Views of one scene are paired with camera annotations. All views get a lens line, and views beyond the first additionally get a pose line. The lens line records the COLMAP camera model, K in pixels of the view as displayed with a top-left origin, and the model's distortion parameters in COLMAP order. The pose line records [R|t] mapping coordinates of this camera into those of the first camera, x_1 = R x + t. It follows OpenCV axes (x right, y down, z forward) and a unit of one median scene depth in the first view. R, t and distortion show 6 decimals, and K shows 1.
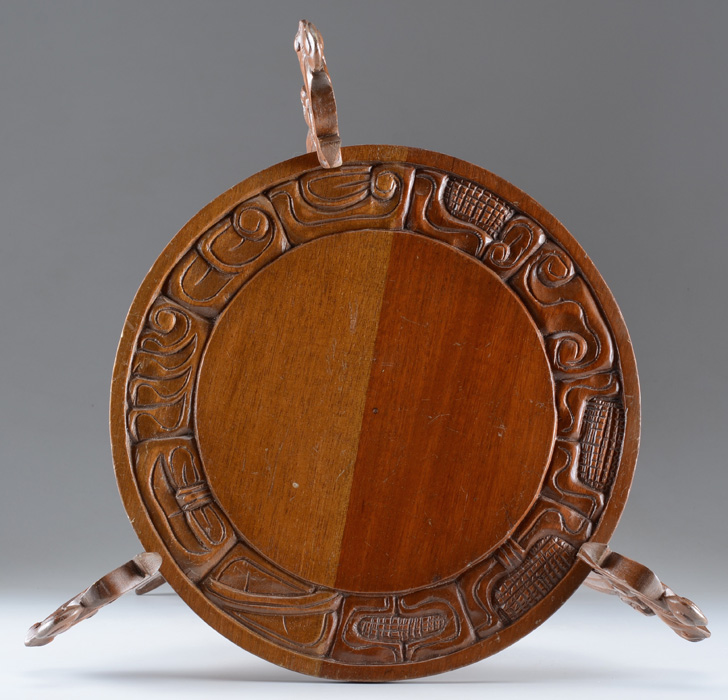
lens RADIAL K [[3089.6, 0, 364.0], [0, 3089.6, 350.2], [0, 0, 1]] dist [-0.232008, 0.000000]
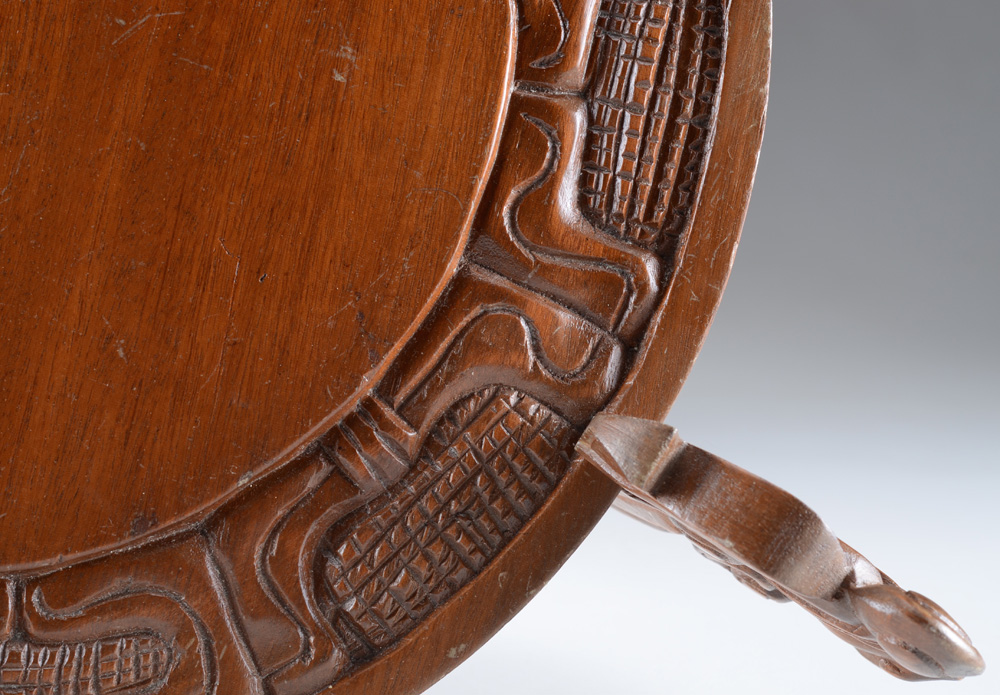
lens RADIAL K [[2687.9, 0, 501.8], [0, 2687.9, 348.1], [0, 0, 1]] dist [0.000099, 0.000000]
pose [[0.998819, -0.004328, 0.048395, 0.047396], [-0.002181, 0.991026, 0.133653, 0.017957], [-0.048540, -0.133600, 0.989846, 0.719056]]
